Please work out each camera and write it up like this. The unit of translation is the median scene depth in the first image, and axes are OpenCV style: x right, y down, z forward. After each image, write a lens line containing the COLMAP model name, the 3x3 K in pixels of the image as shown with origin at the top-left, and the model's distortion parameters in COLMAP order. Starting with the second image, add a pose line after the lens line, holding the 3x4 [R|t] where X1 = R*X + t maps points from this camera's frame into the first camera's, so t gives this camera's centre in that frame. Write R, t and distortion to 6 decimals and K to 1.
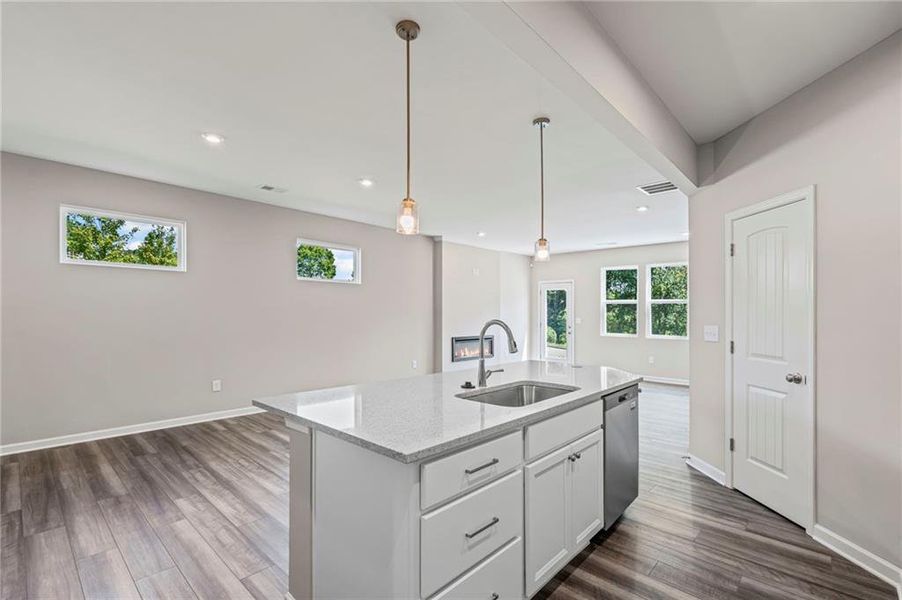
lens RADIAL K [[412.4, 0, 434.5], [0, 412.4, 312.5], [0, 0, 1]] dist [-0.004155, 0.001638]
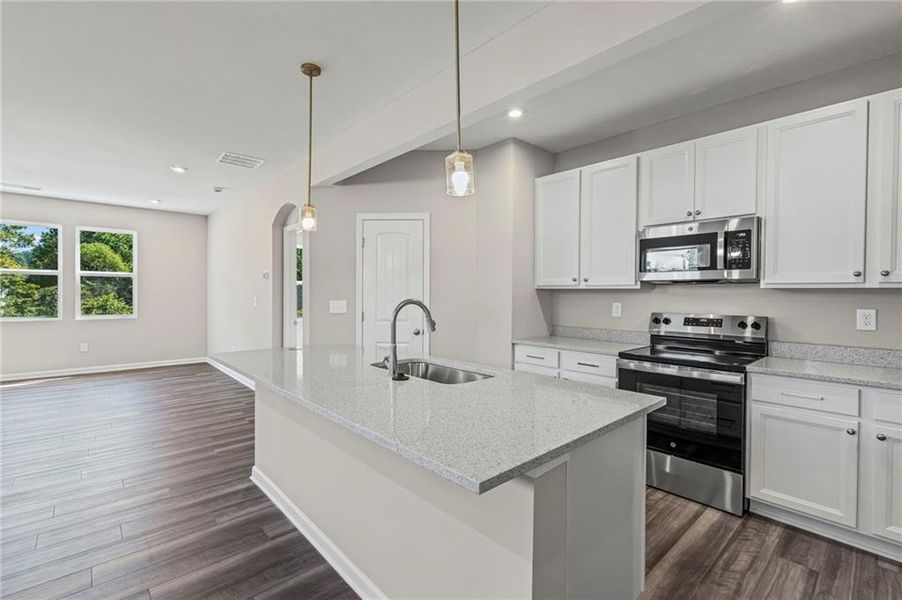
lens RADIAL K [[412.4, 0, 451.3], [0, 412.4, 293.8], [0, 0, 1]] dist [-0.004155, 0.001638]
pose [[0.067708, -0.011257, 0.997642, -0.405356], [-0.007151, 0.999905, 0.011768, -0.003456], [-0.997680, -0.007931, 0.067621, 0.449953]]
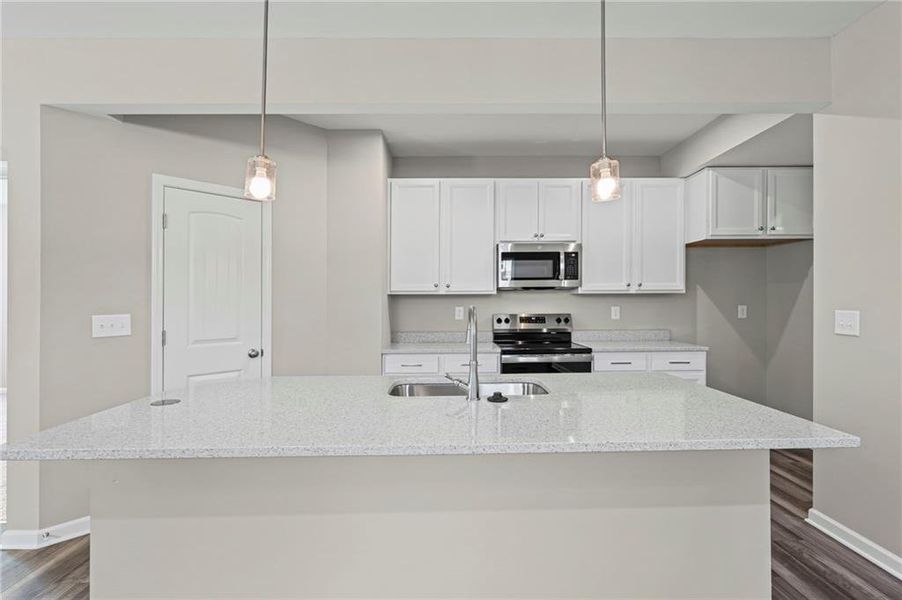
lens RADIAL K [[412.4, 0, 450.7], [0, 412.4, 294.6], [0, 0, 1]] dist [-0.004155, 0.001638]
pose [[-0.704600, 0.003519, 0.709596, -0.192742], [-0.002186, 0.999972, -0.007130, 0.001187], [-0.709602, -0.006575, -0.704572, 0.839067]]
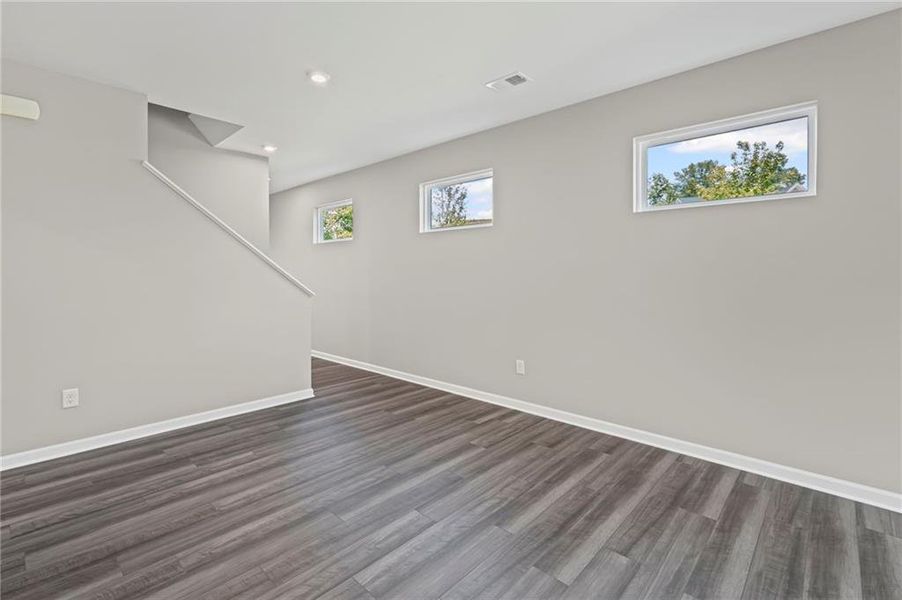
lens RADIAL K [[412.4, 0, 453.5], [0, 412.4, 280.6], [0, 0, 1]] dist [-0.004155, 0.001638]
pose [[0.029264, 0.010250, -0.999519, 0.284248], [0.003448, 0.999940, 0.010356, 0.006863], [0.999566, -0.003749, 0.029227, 0.983939]]
